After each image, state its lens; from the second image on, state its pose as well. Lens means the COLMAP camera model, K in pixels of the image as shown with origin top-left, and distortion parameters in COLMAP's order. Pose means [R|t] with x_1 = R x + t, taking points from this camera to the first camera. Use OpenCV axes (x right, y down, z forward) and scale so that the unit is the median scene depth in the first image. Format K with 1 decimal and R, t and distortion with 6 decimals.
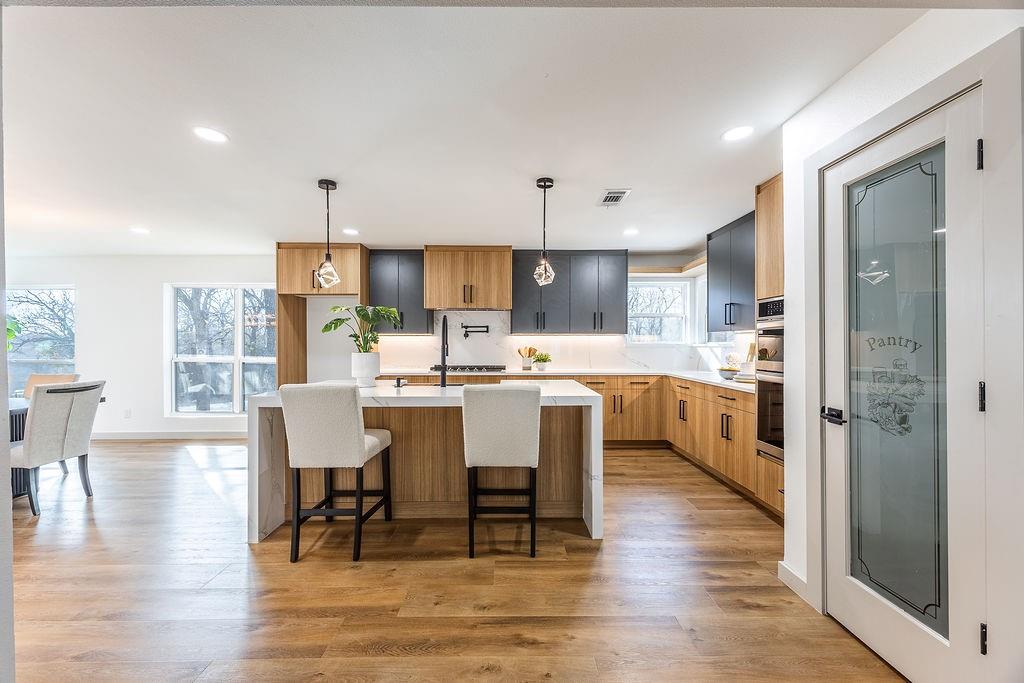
lens RADIAL K [[398.0, 0, 517.9], [0, 398.0, 345.9], [0, 0, 1]] dist [0.000685, -0.000338]
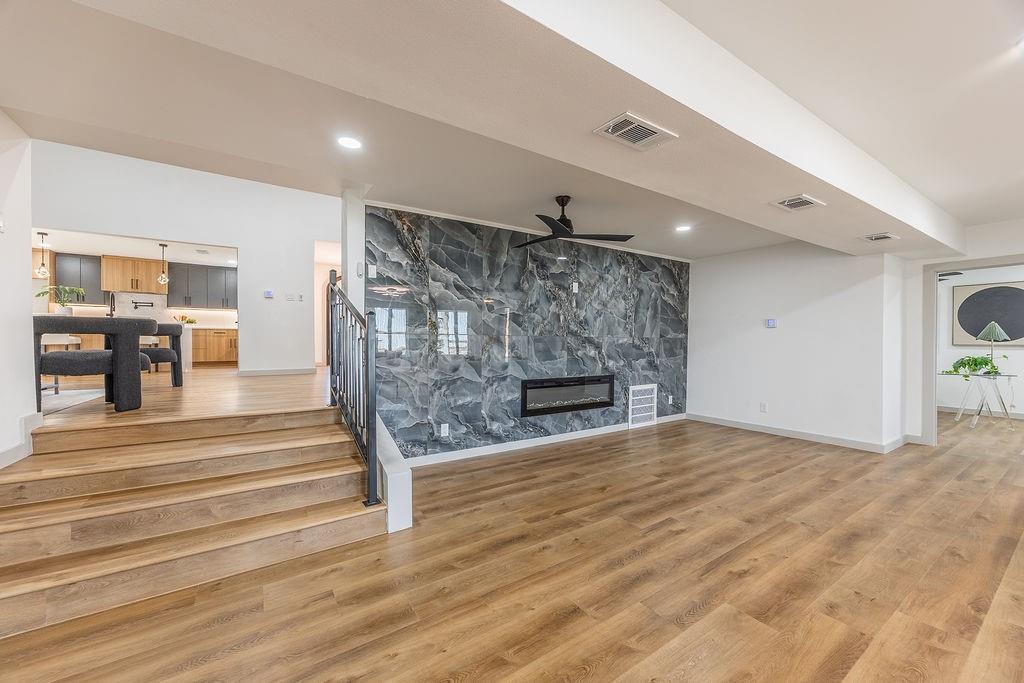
lens RADIAL K [[398.0, 0, 516.2], [0, 398.0, 342.6], [0, 0, 1]] dist [0.000685, -0.000338]
pose [[0.836961, 0.002096, 0.547259, 0.329199], [0.000682, 0.999988, -0.004874, 0.145208], [-0.547262, 0.004453, 0.836949, -1.443473]]
